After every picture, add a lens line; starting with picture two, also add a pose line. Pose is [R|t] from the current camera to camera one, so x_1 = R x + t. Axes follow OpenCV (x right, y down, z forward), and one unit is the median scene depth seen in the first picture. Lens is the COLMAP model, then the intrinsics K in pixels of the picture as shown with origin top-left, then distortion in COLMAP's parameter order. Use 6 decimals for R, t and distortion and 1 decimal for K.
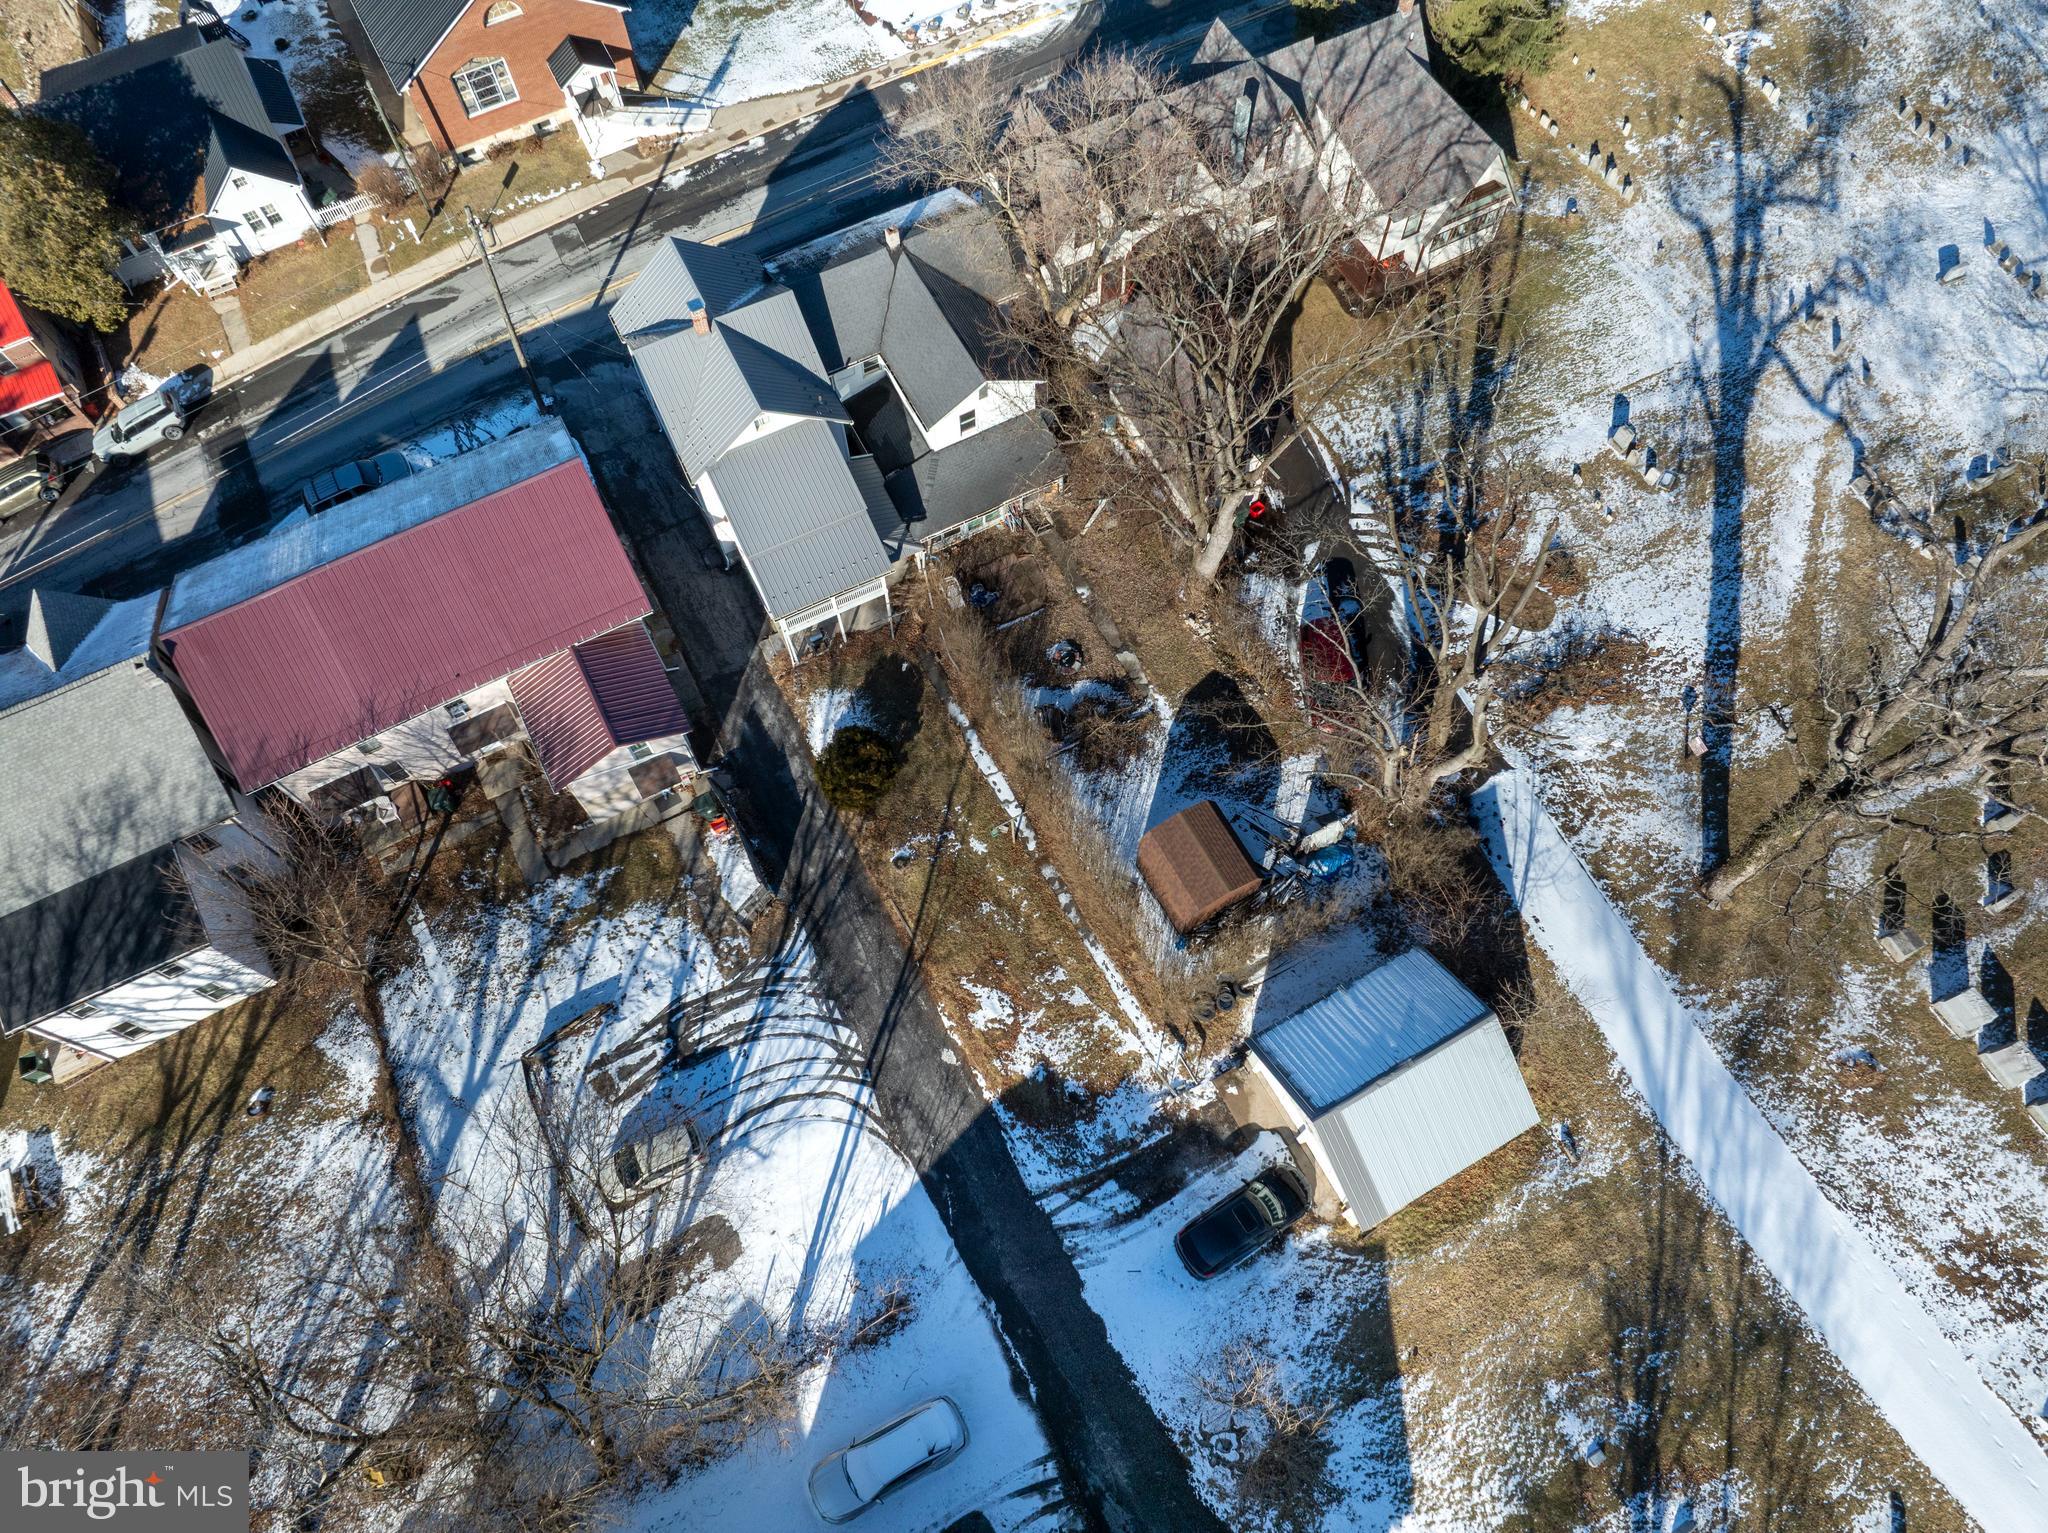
lens RADIAL K [[1438.0, 0, 1033.8], [0, 1438.0, 769.0], [0, 0, 1]] dist [-0.036917, 0.003204]
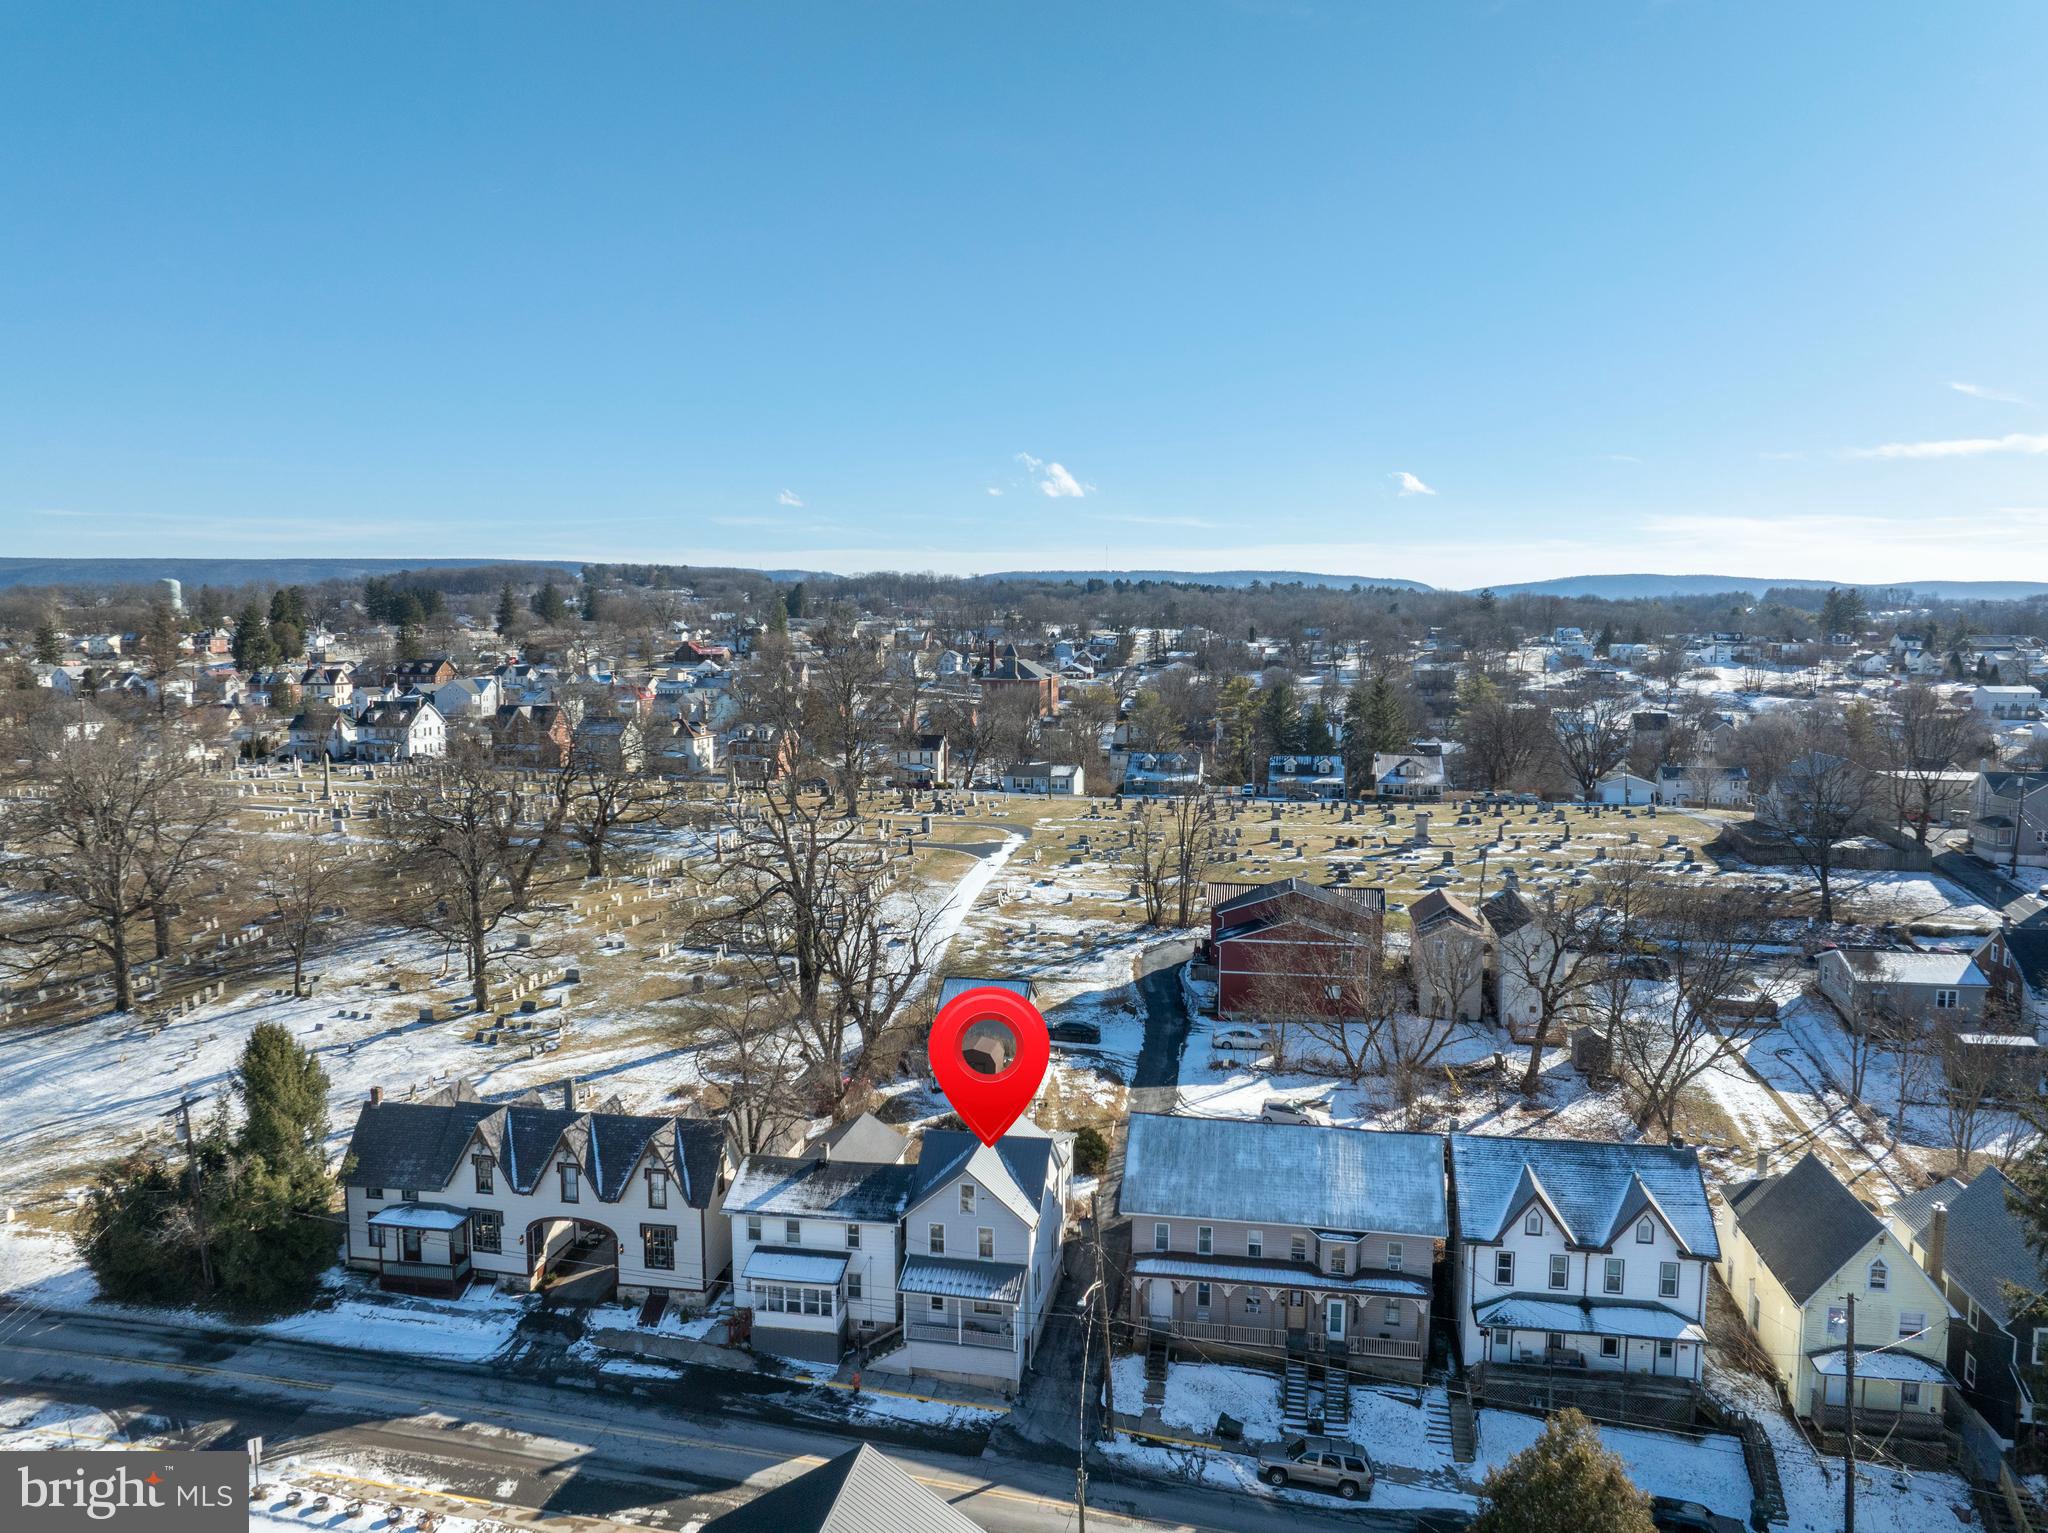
lens RADIAL K [[1438.0, 0, 1033.8], [0, 1438.0, 769.0], [0, 0, 1]] dist [-0.036917, 0.003204]
pose [[-0.786248, -0.055517, 0.615412, -1.067415], [0.566179, 0.334191, 0.753497, -1.419023], [-0.247497, 0.940869, -0.231324, 0.994518]]
